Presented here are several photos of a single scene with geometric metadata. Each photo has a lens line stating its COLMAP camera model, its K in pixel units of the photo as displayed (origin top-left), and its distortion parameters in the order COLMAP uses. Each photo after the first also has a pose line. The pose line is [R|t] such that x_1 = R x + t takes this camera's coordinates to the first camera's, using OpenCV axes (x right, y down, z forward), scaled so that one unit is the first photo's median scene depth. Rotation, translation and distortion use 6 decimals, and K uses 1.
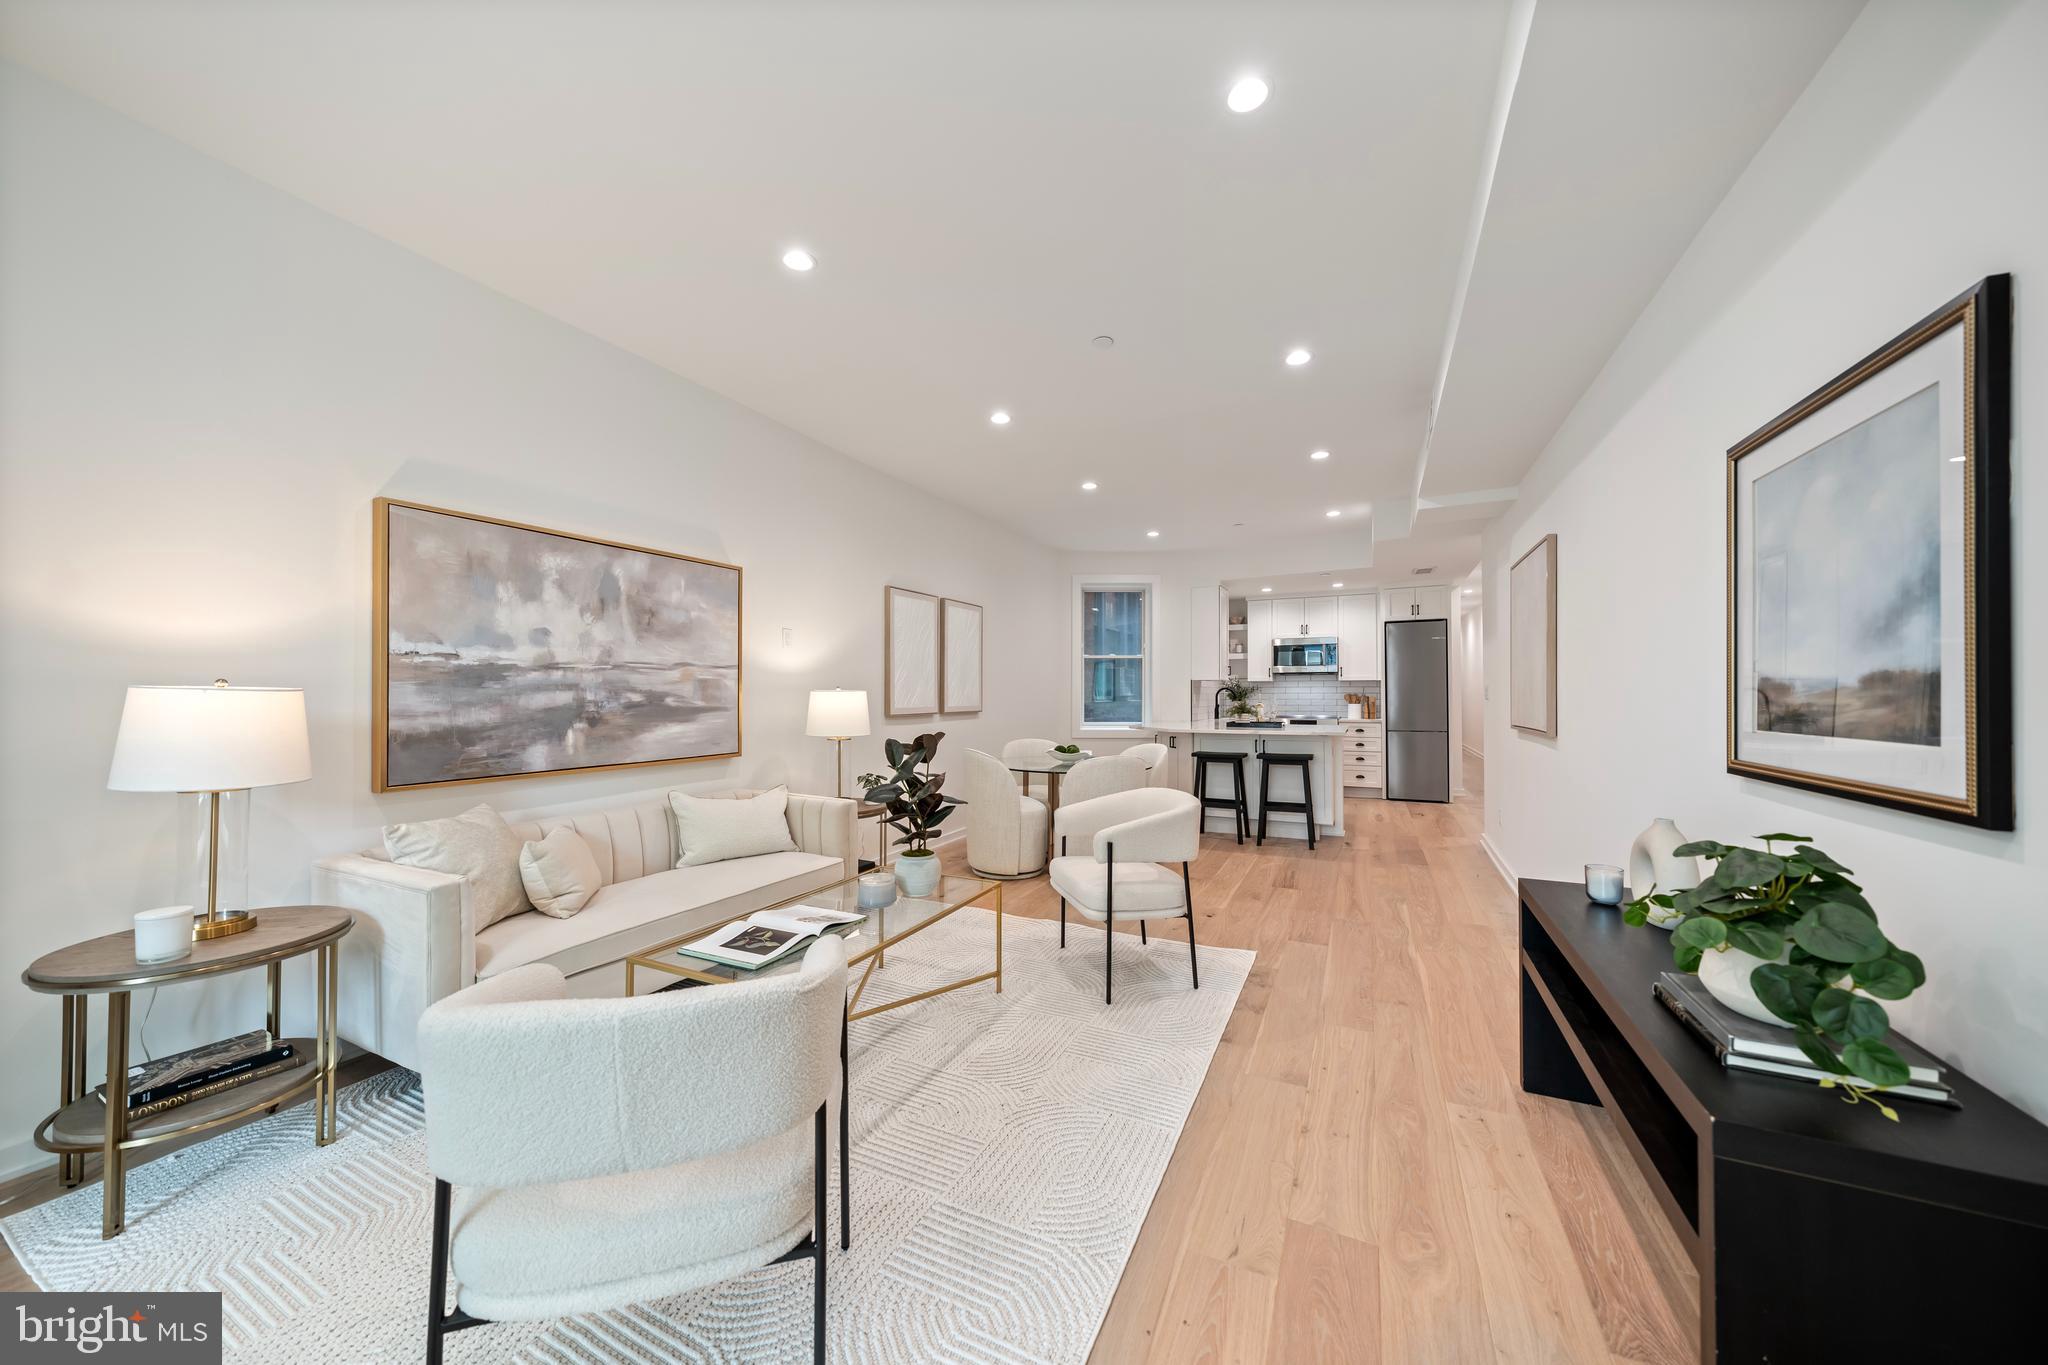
lens RADIAL K [[697.8, 0, 1023.3], [0, 697.8, 692.9], [0, 0, 1]] dist [-0.004463, 0.001014]
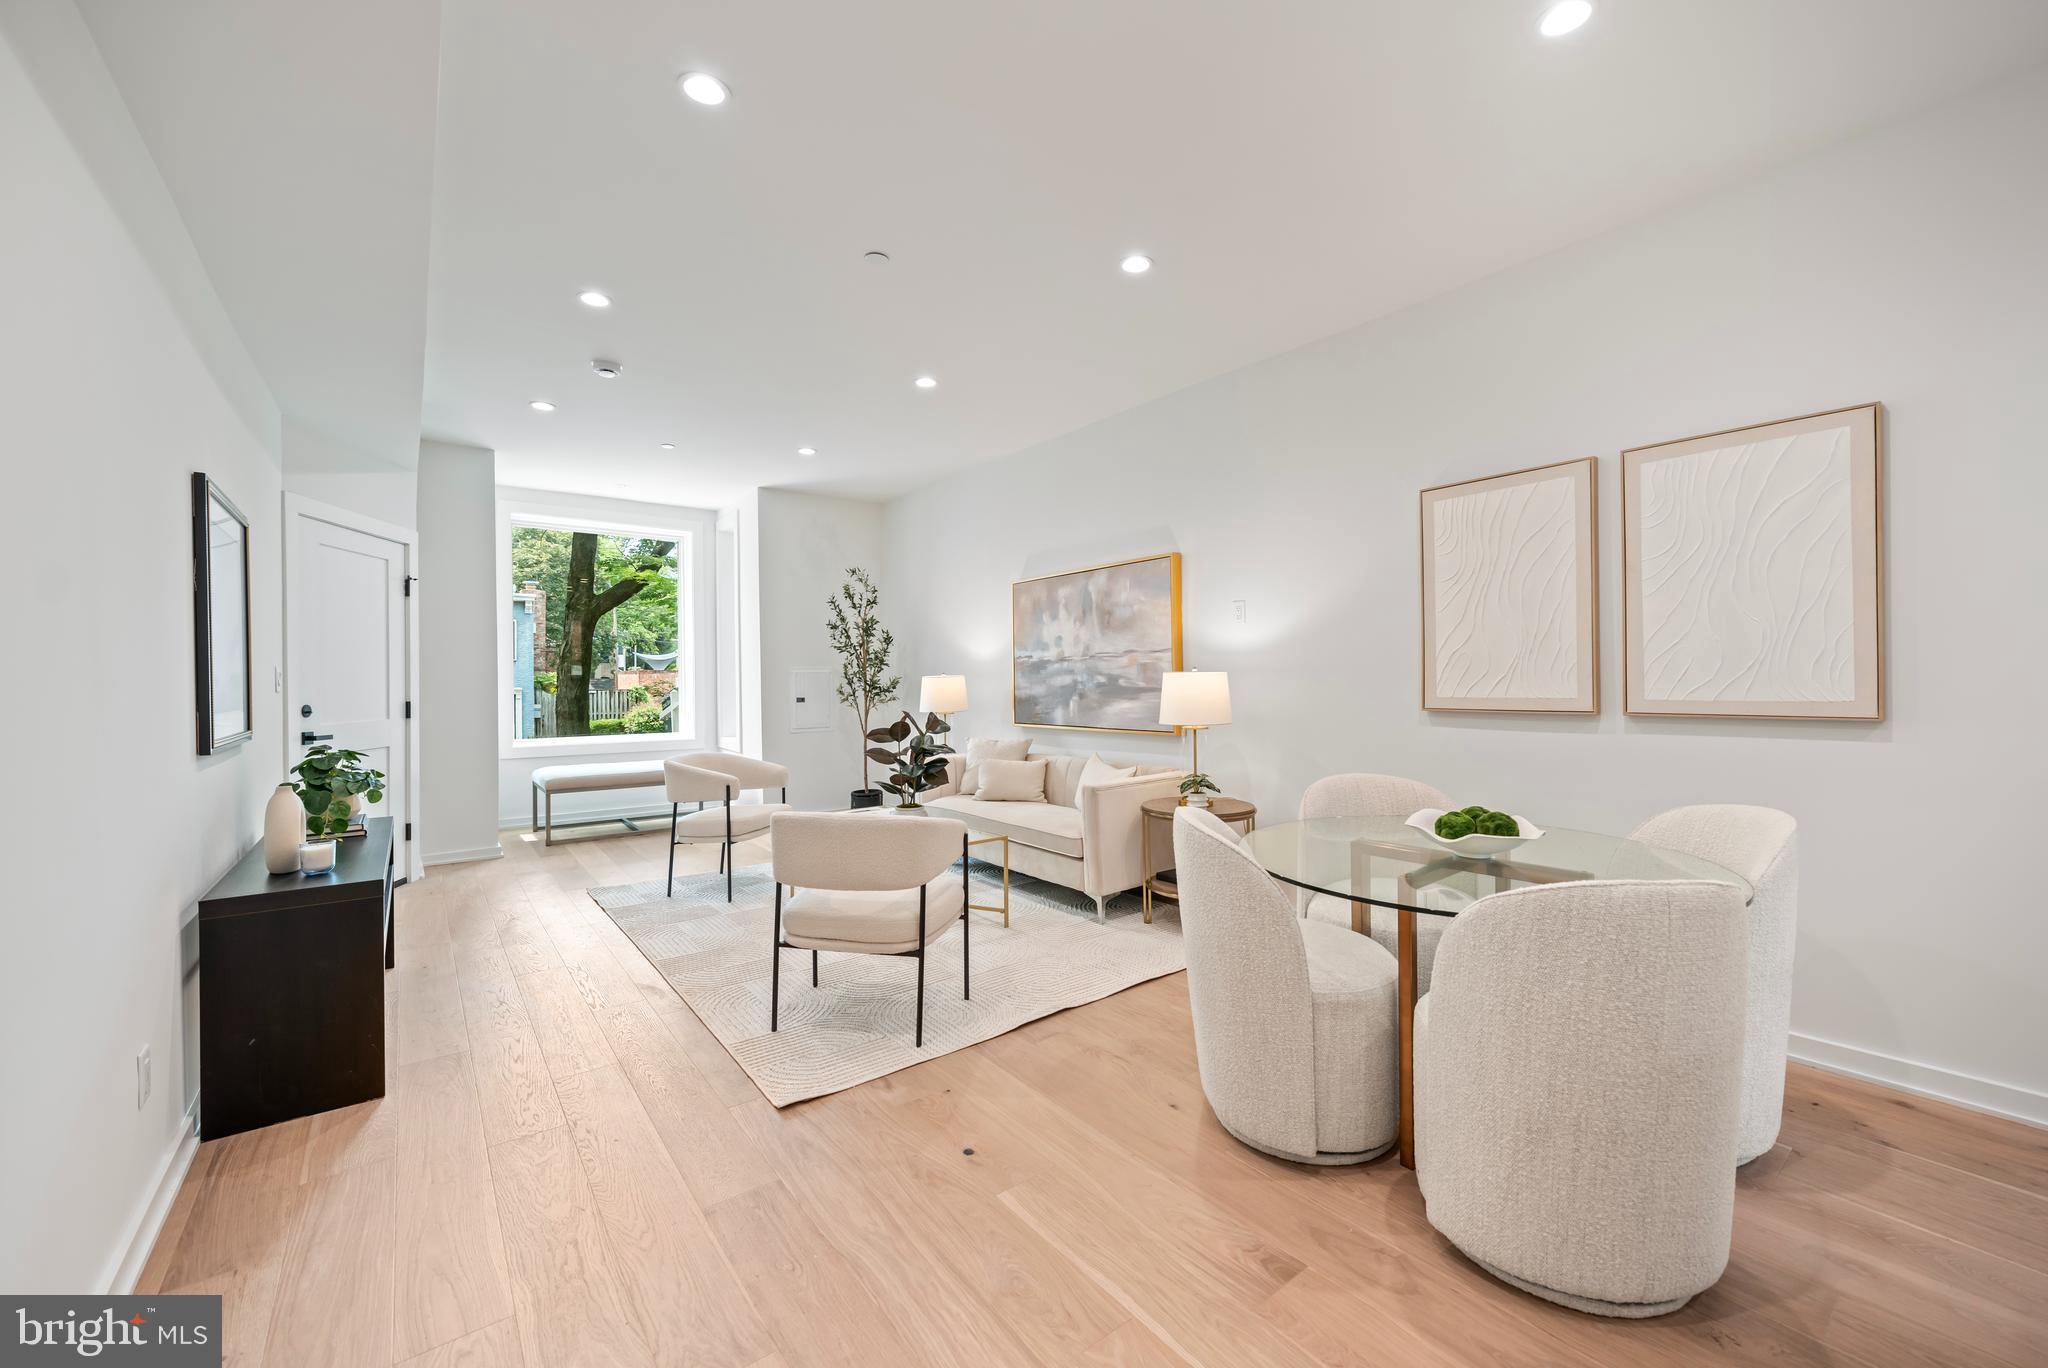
lens RADIAL K [[812.3, 0, 1026.5], [0, 812.3, 680.1], [0, 0, 1]] dist [0.001101, 0.000030]
pose [[-0.445557, 0.006978, -0.895226, 0.956258], [0.012686, 0.999918, 0.001480, 0.004597], [0.895164, -0.010698, -0.445609, 1.663257]]
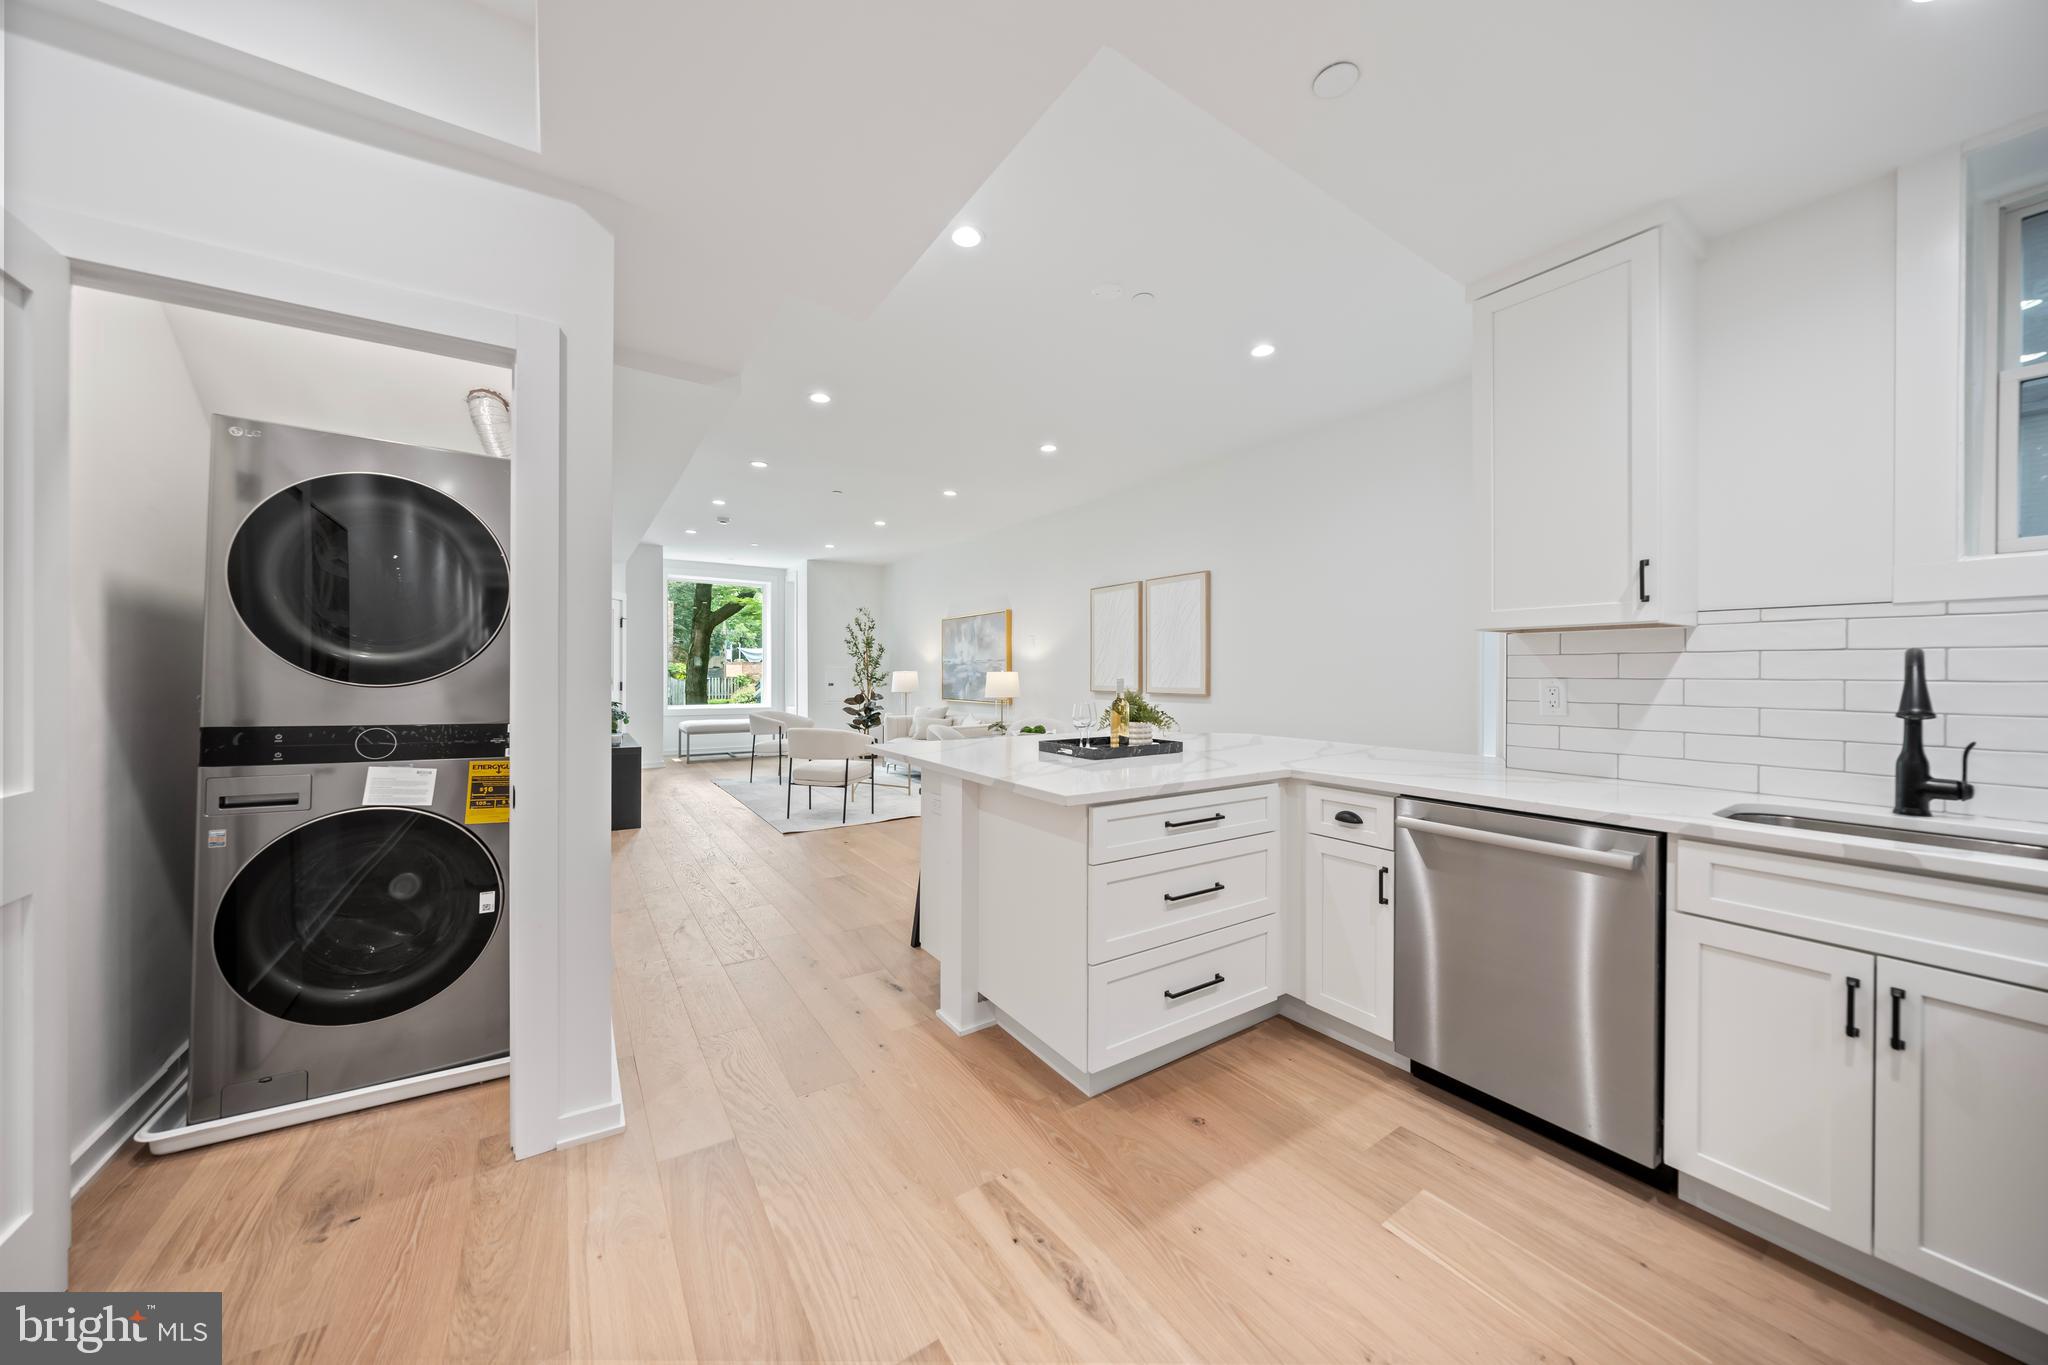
lens RADIAL K [[695.2, 0, 1016.5], [0, 695.2, 672.6], [0, 0, 1]] dist [-0.000201, 0.000035]
pose [[-0.507219, 0.002247, -0.861814, 1.601444], [0.001804, 0.999997, 0.001545, -0.004995], [0.861815, -0.000771, -0.507221, 2.519975]]
